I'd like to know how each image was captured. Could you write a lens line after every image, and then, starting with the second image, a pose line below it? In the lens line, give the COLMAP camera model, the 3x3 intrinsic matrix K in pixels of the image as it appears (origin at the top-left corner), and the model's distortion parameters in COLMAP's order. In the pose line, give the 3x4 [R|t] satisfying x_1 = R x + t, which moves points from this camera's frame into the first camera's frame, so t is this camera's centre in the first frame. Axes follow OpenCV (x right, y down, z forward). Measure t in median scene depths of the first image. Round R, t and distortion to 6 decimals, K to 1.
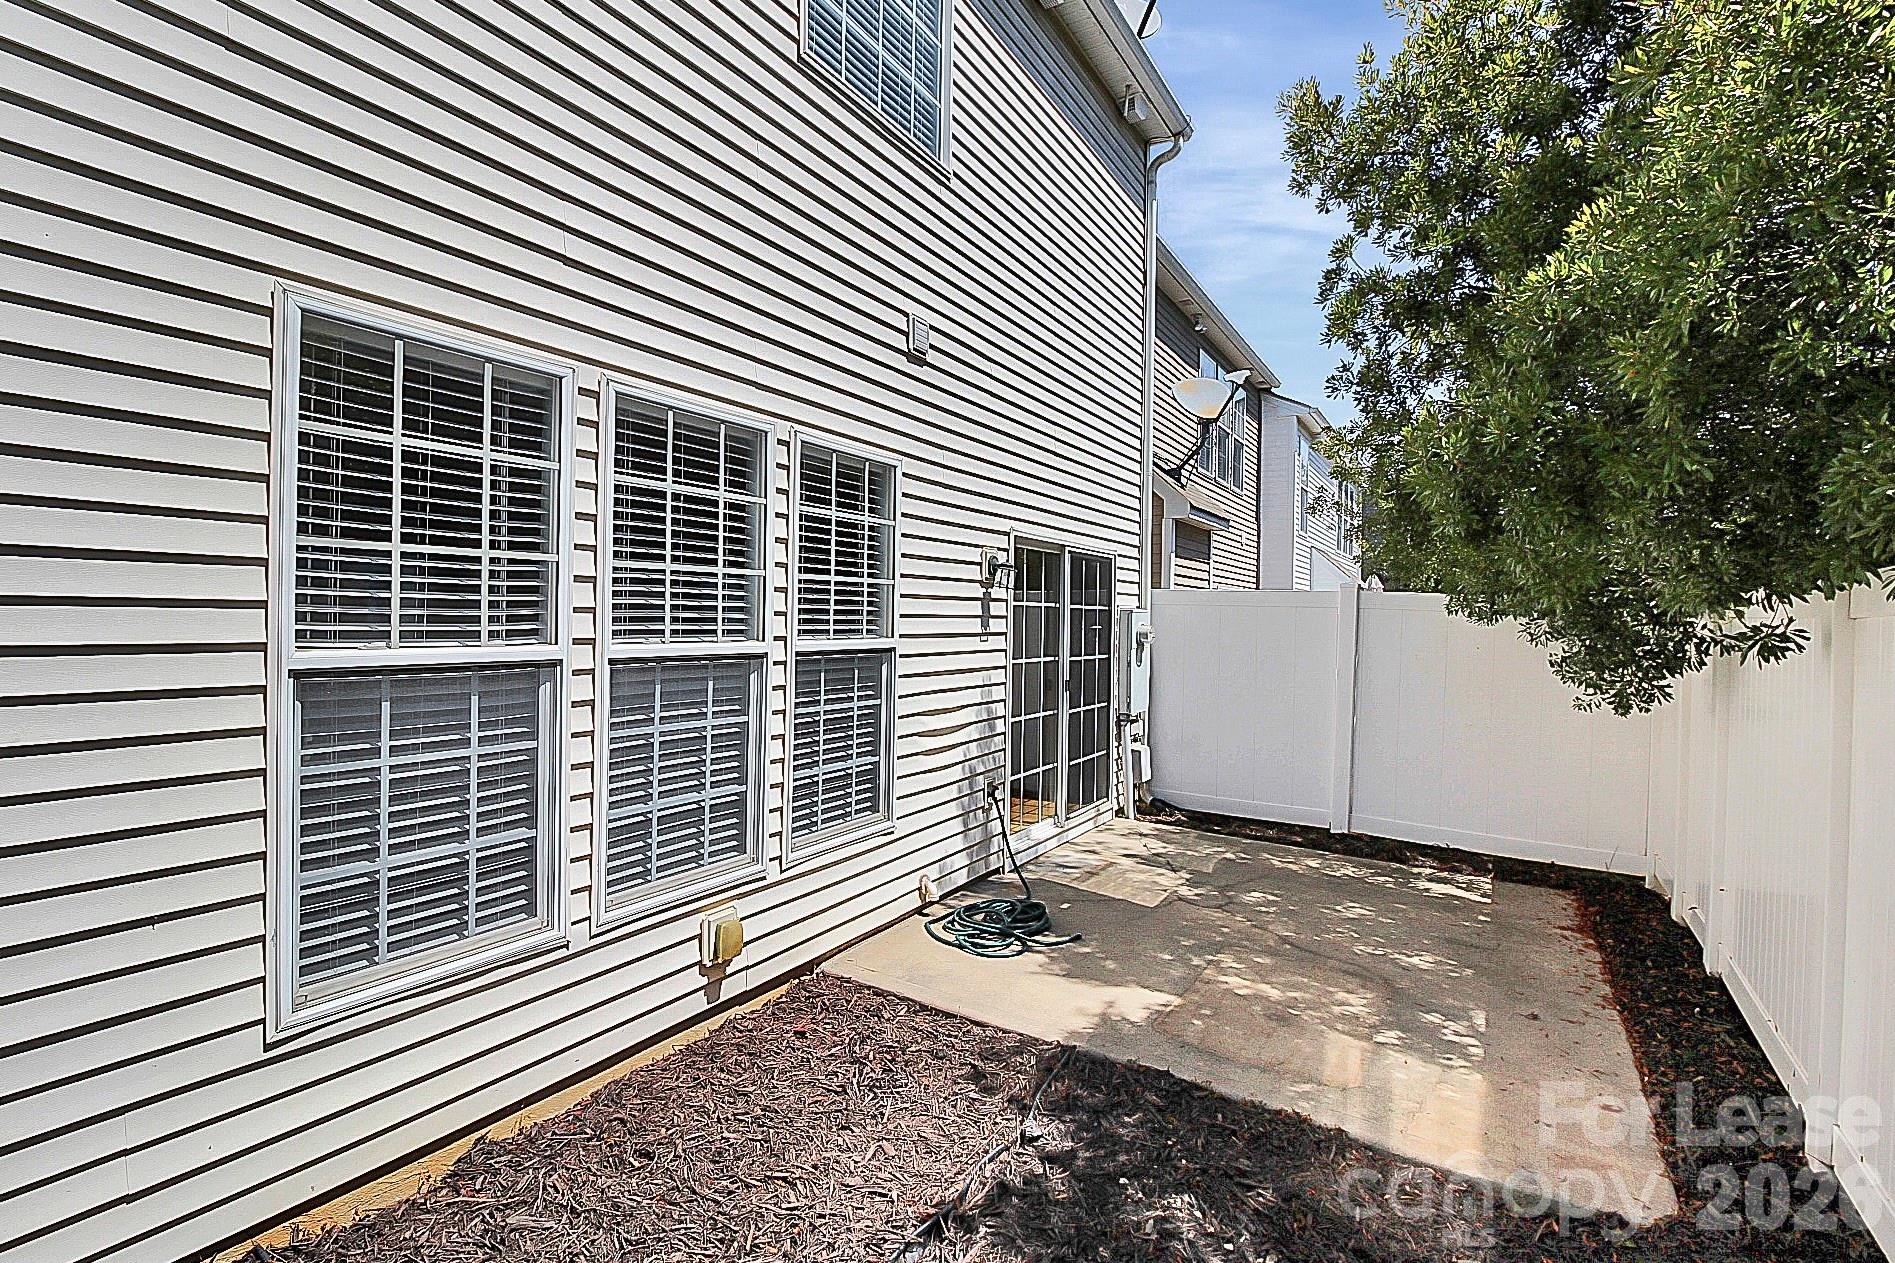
lens RADIAL K [[873.5, 0, 964.5], [0, 873.5, 677.6], [0, 0, 1]] dist [0.001289, -0.020629]
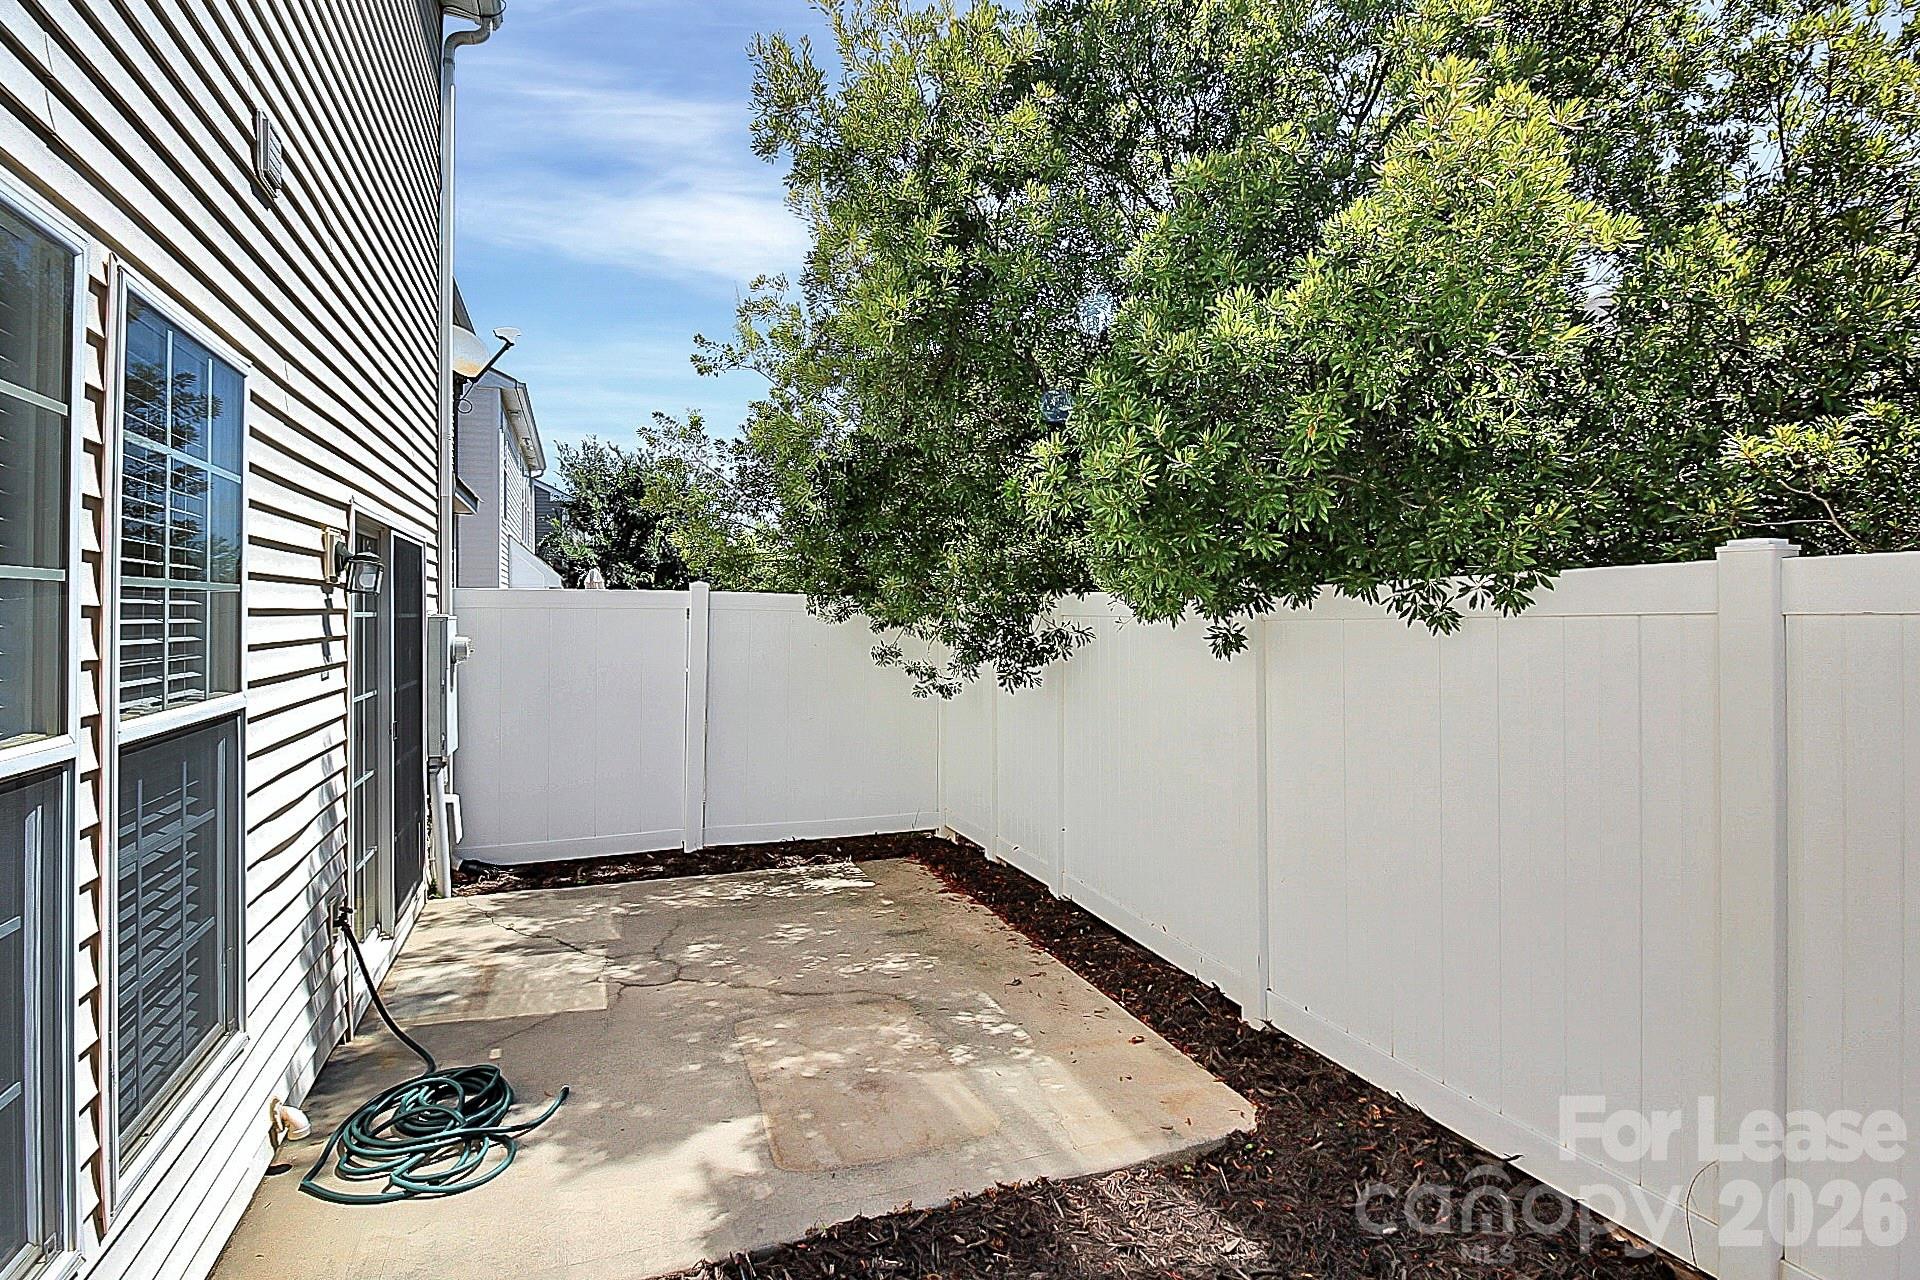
lens RADIAL K [[897.9, 0, 941.0], [0, 897.9, 631.3], [0, 0, 1]] dist [0.002237, -0.014884]
pose [[0.604401, -0.039799, 0.795685, -0.222291], [0.073863, 0.997249, -0.006225, -0.040080], [-0.793249, 0.062534, 0.605678, 0.276868]]
